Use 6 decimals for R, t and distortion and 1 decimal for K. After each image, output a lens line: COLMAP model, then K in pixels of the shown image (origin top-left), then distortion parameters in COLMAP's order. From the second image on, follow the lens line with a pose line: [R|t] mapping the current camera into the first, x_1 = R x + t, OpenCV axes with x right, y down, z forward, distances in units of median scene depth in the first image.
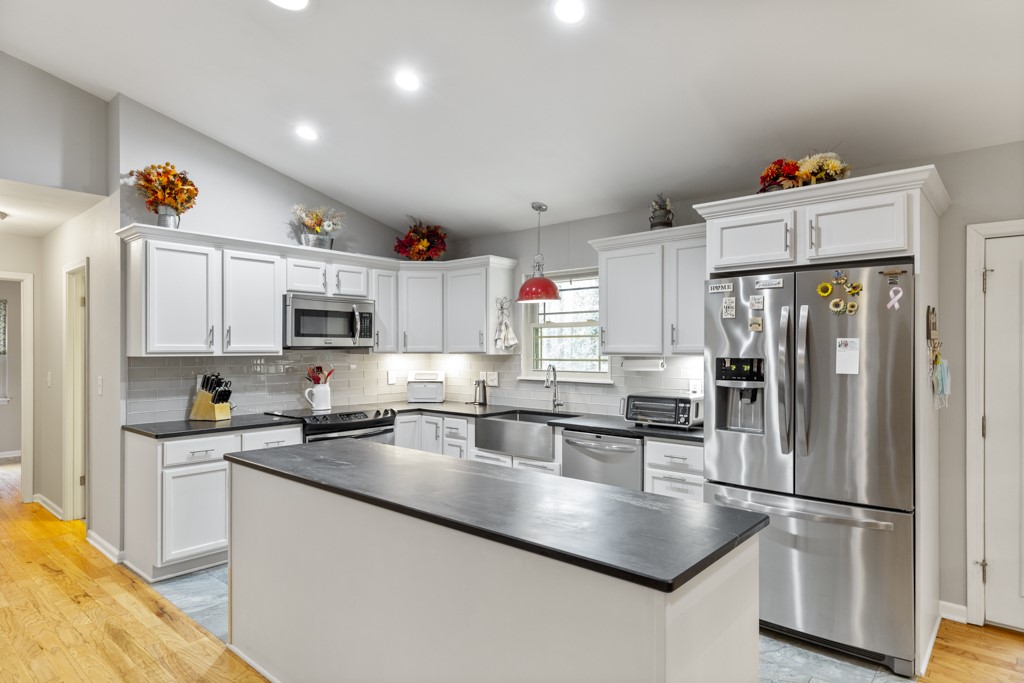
lens RADIAL K [[577.4, 0, 515.2], [0, 577.4, 343.9], [0, 0, 1]] dist [0.014967, -0.003108]
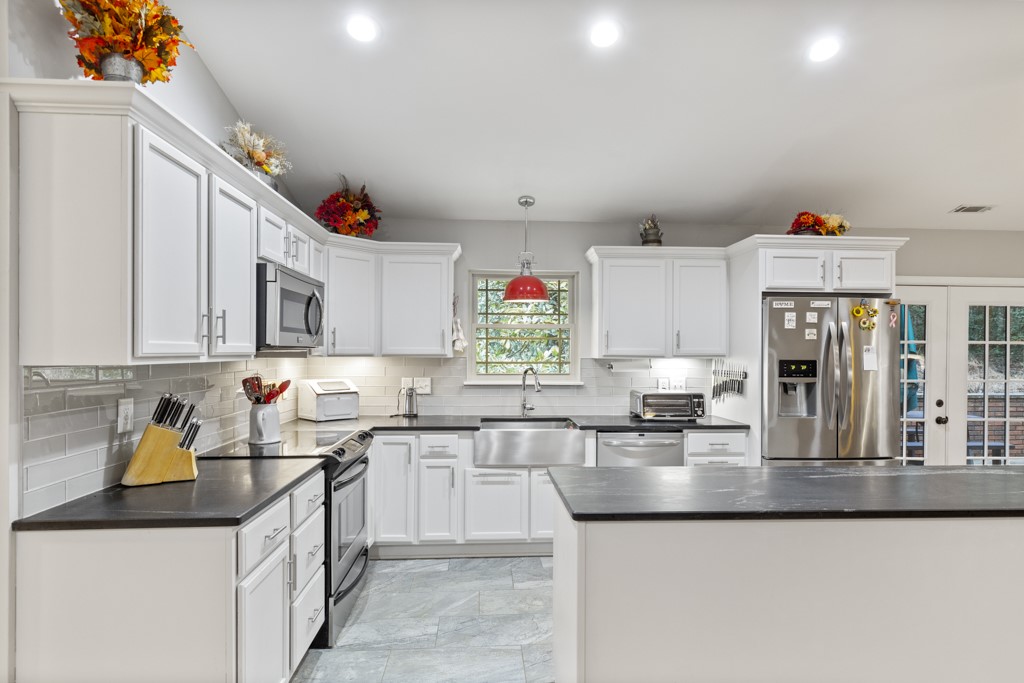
lens RADIAL K [[549.6, 0, 515.0], [0, 549.6, 349.8], [0, 0, 1]] dist [0.005660, -0.000240]
pose [[0.709375, 0.005477, 0.704810, -0.667567], [-0.010995, 0.999934, 0.003296, 0.003555], [-0.704746, -0.010087, 0.709388, 0.410888]]
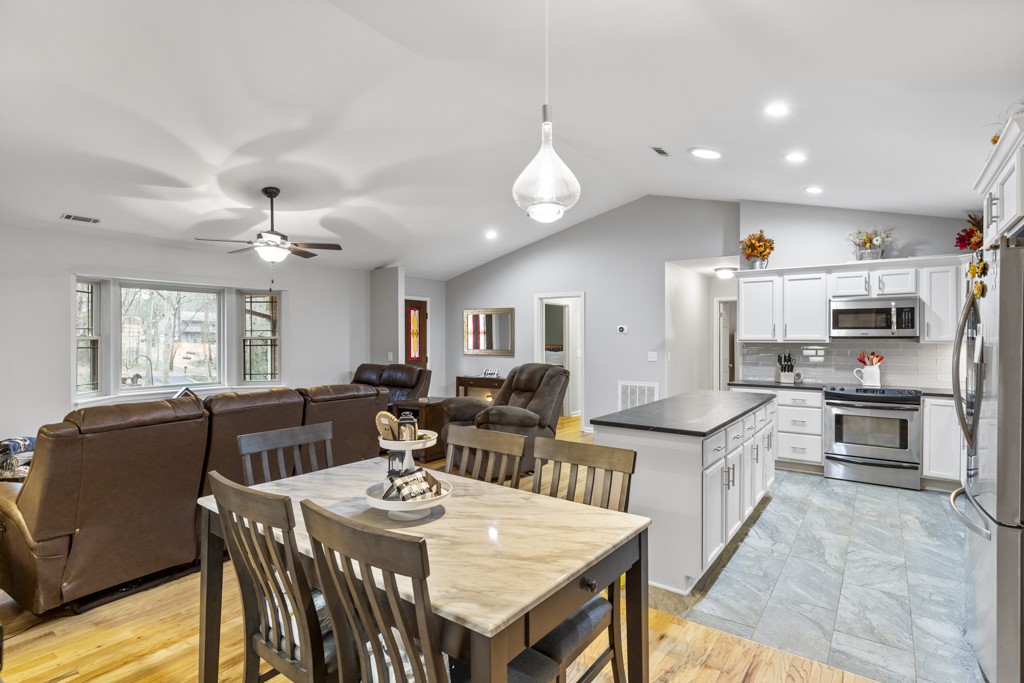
lens RADIAL K [[521.2, 0, 517.8], [0, 521.2, 338.7], [0, 0, 1]] dist [0.003840, 0.000345]
pose [[0.094237, -0.001252, -0.995549, 0.854157], [0.006289, 0.999980, -0.000663, 0.006177], [0.995530, -0.006199, 0.094243, 0.133348]]
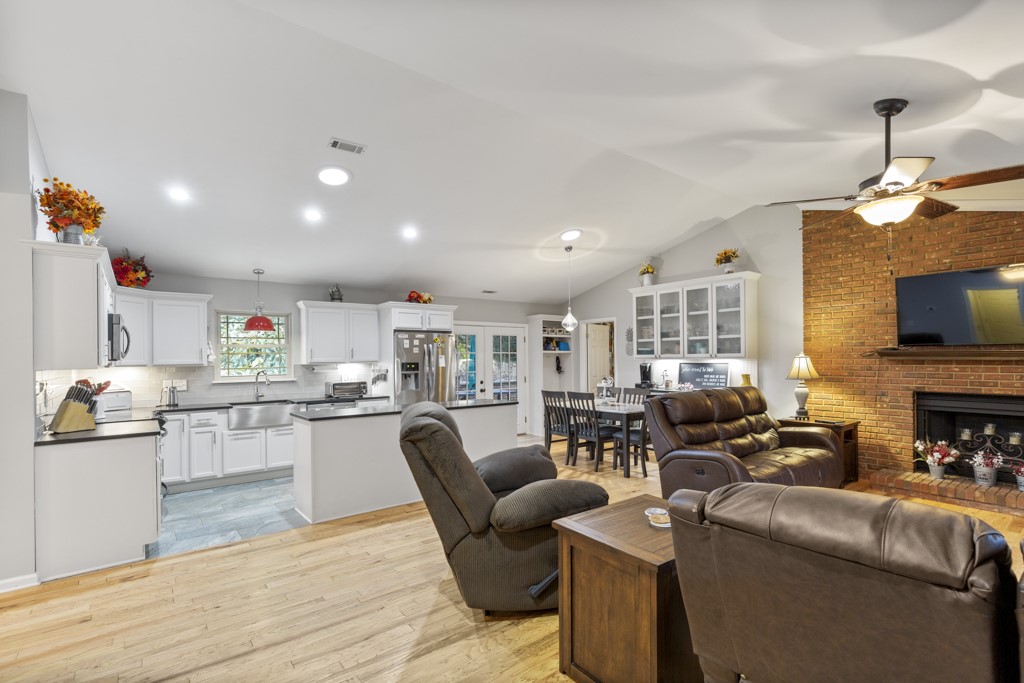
lens RADIAL K [[481.2, 0, 525.9], [0, 481.2, 356.8], [0, 0, 1]] dist [-0.007136, 0.001209]
pose [[0.170908, 0.002418, 0.985284, -1.249182], [0.005500, 0.999979, -0.003408, 0.005662], [-0.985272, 0.006001, 0.170891, 0.058012]]
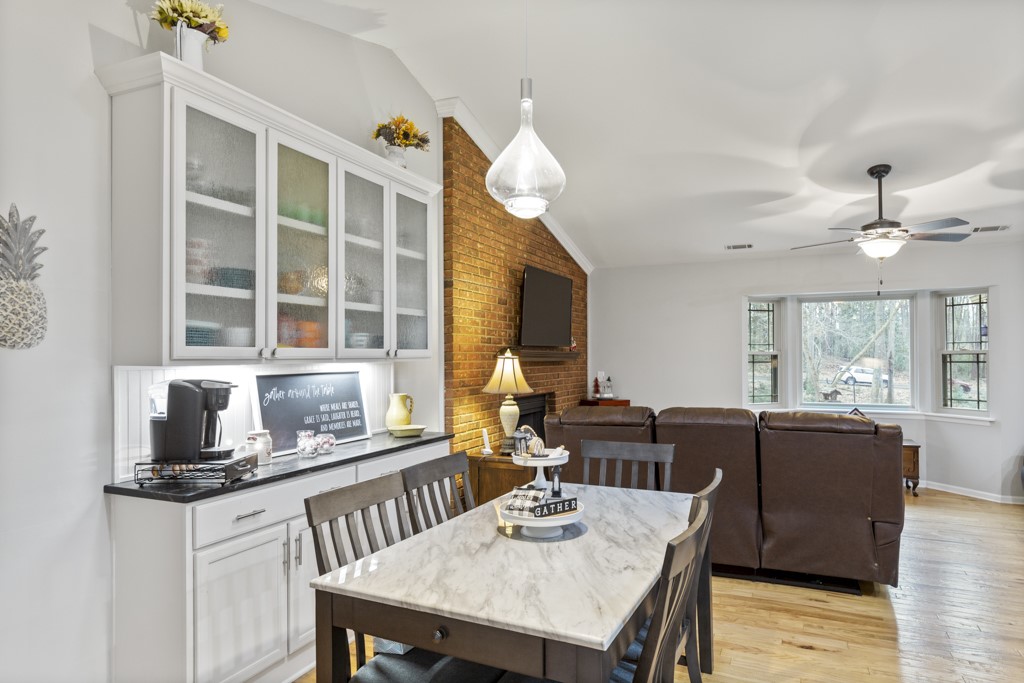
lens RADIAL K [[611.5, 0, 518.5], [0, 611.5, 349.8], [0, 0, 1]] dist [0.004748, 0.000199]
pose [[-0.956152, 0.000103, -0.292872, 0.560333], [0.004061, 0.999908, -0.012906, 0.006703], [0.292844, -0.013529, -0.956064, 0.596107]]
